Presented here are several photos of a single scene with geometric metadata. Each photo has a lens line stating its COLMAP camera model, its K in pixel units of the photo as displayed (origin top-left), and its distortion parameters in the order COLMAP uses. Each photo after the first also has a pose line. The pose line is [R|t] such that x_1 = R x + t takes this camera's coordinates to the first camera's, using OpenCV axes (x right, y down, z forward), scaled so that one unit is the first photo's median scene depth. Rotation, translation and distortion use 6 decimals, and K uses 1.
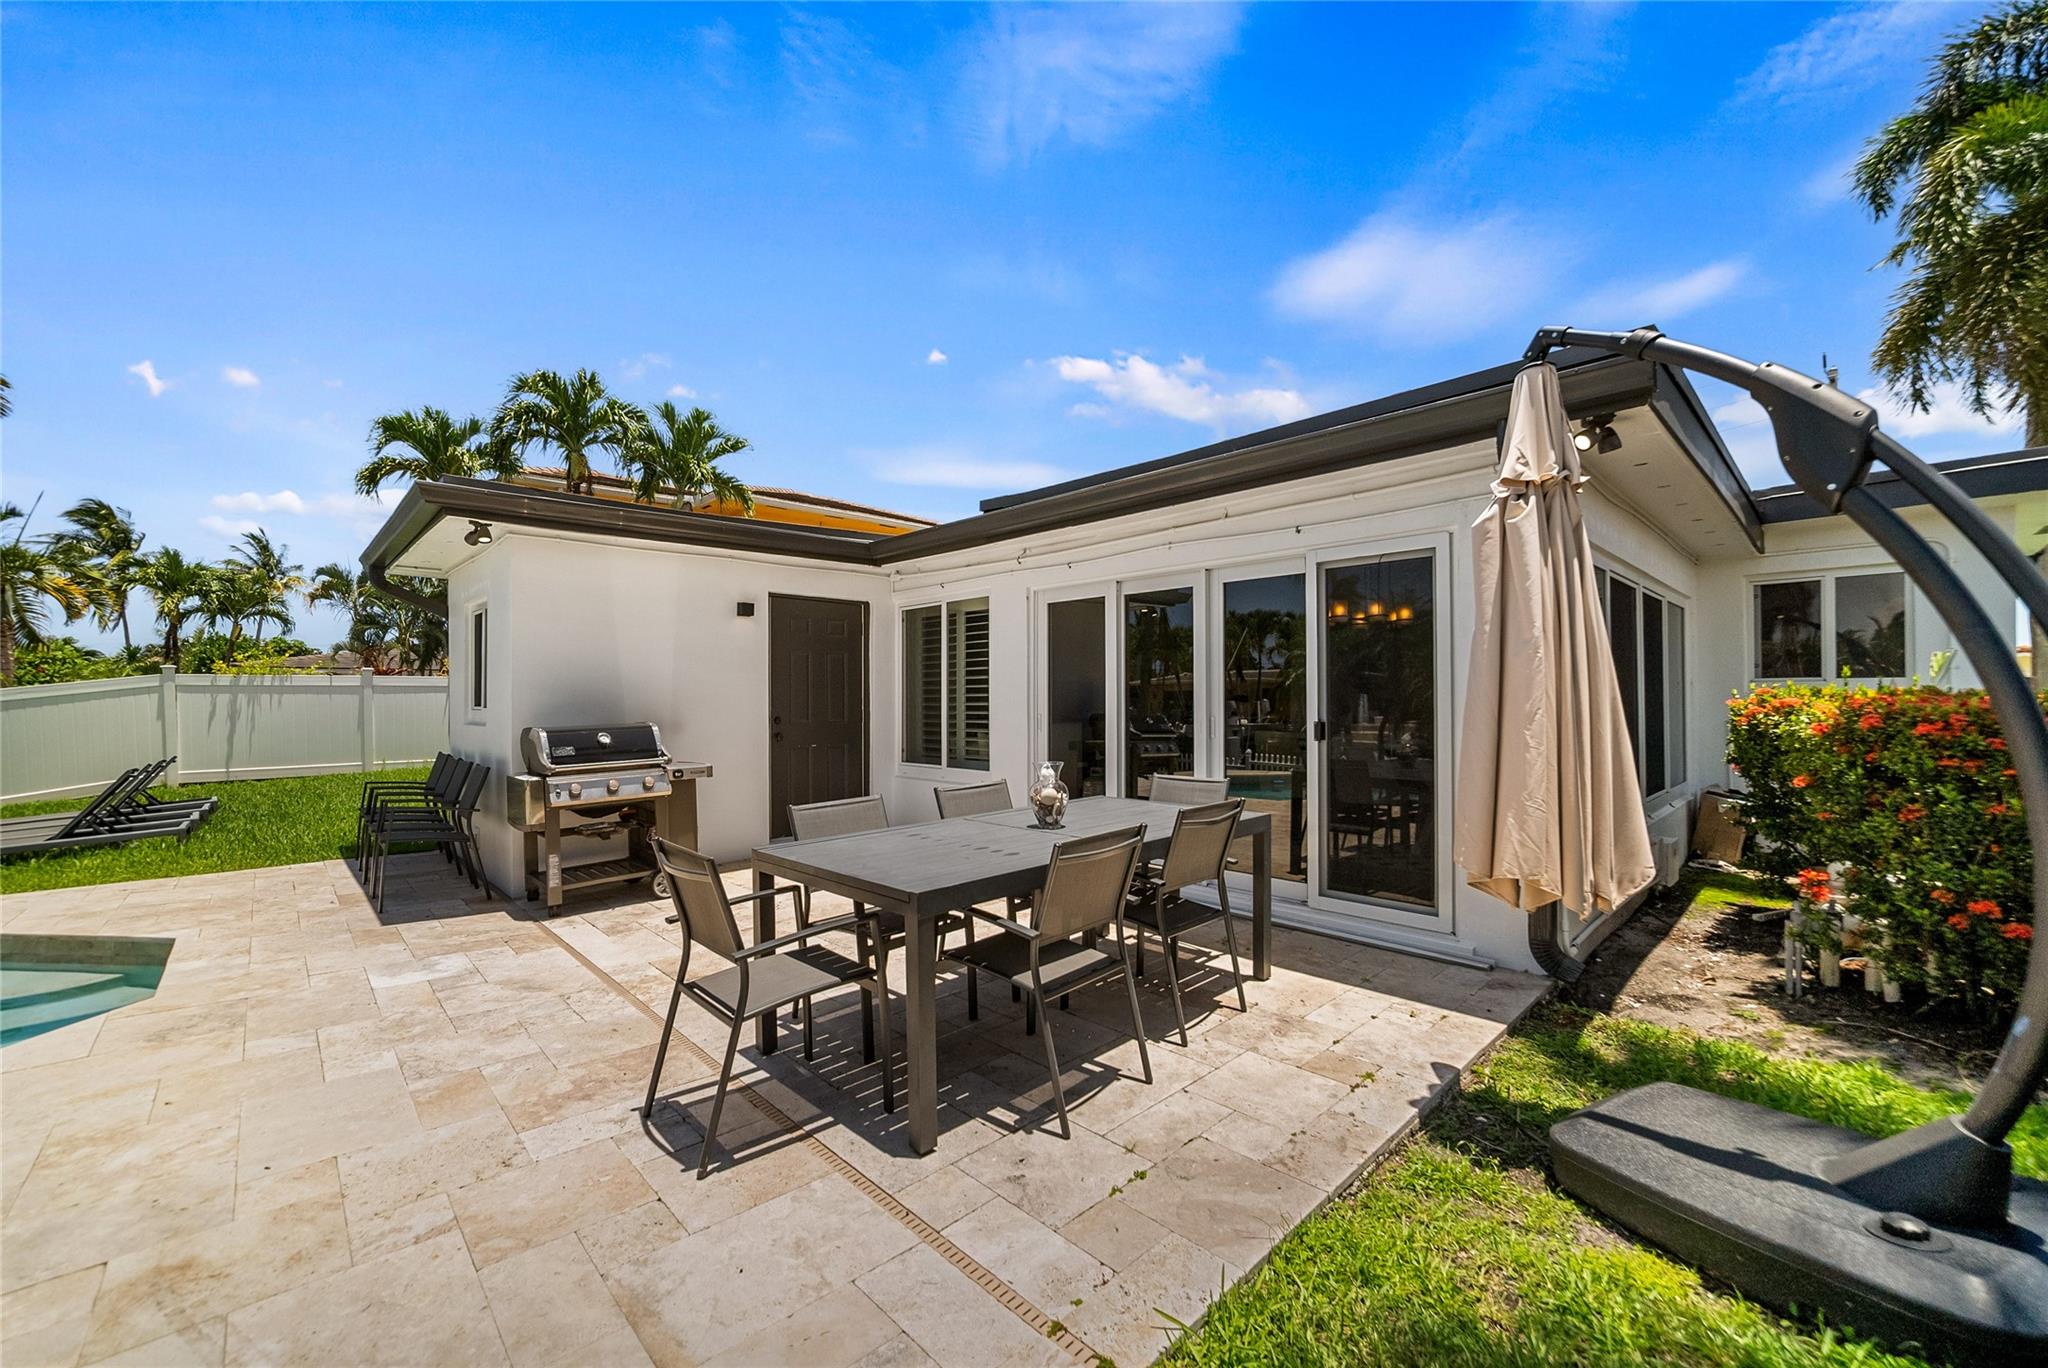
lens RADIAL K [[810.1, 0, 1010.2], [0, 810.1, 688.6], [0, 0, 1]] dist [-0.002847, 0.002661]
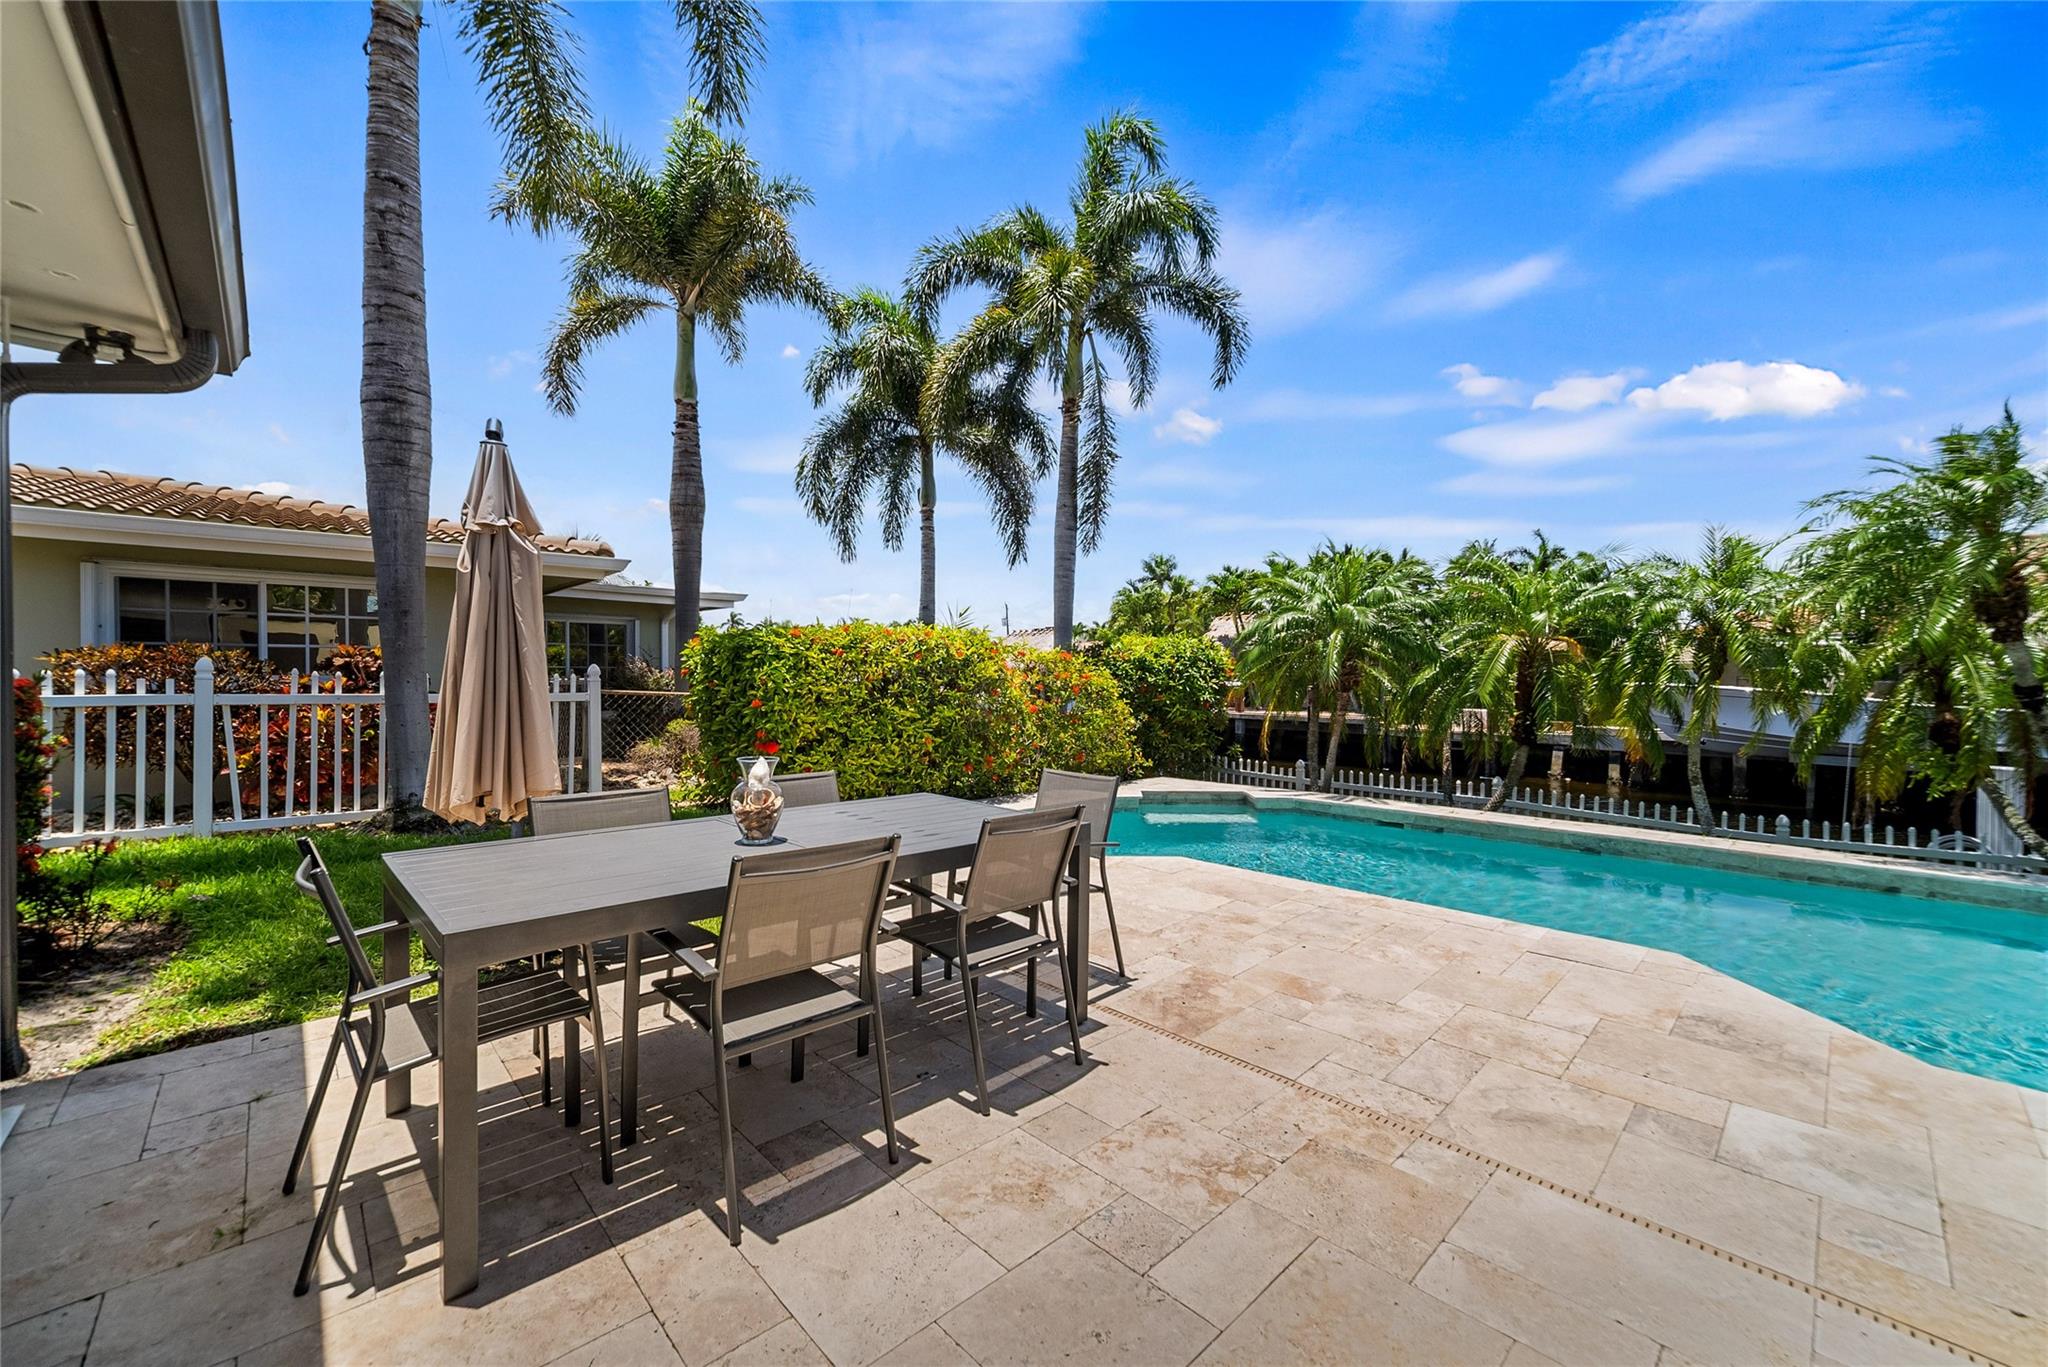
lens RADIAL K [[797.3, 0, 1018.2], [0, 797.3, 677.7], [0, 0, 1]] dist [0.005324, 0.000286]
pose [[-0.999987, 0.004018, -0.003214, -0.099140], [0.004054, 0.999928, -0.011308, 0.011015], [0.003168, -0.011321, -0.999931, 0.881604]]
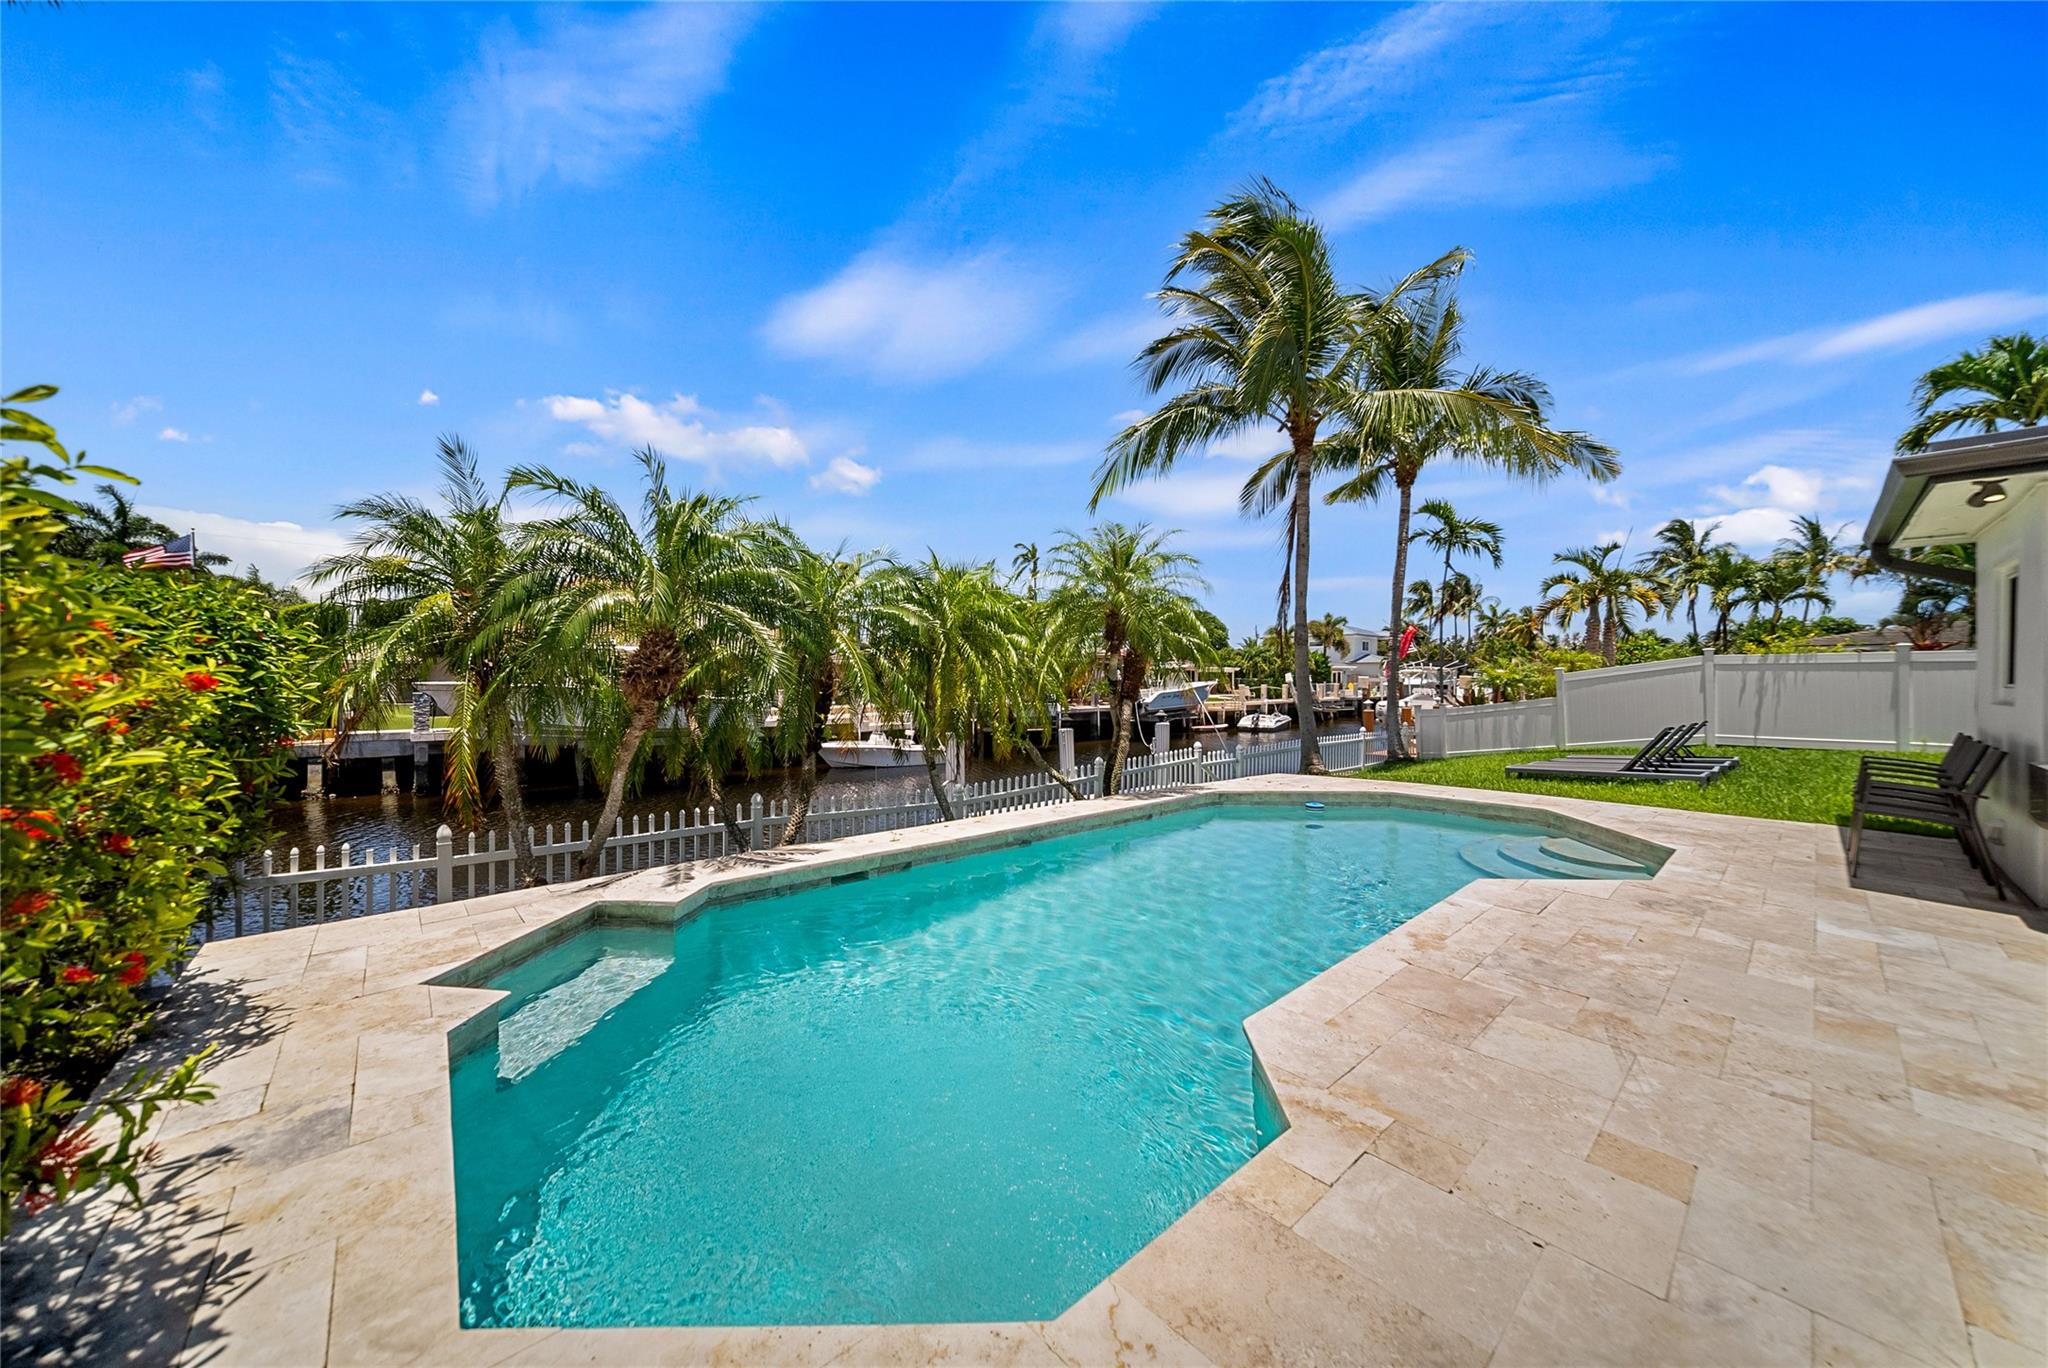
lens RADIAL K [[722.8, 0, 1028.0], [0, 722.8, 685.5], [0, 0, 1]] dist [-0.028763, 0.008030]
pose [[-0.016673, 0.015329, -0.999743, 0.115066], [0.011411, 0.999820, 0.015140, -0.000513], [0.999796, -0.011156, -0.016844, -0.046883]]
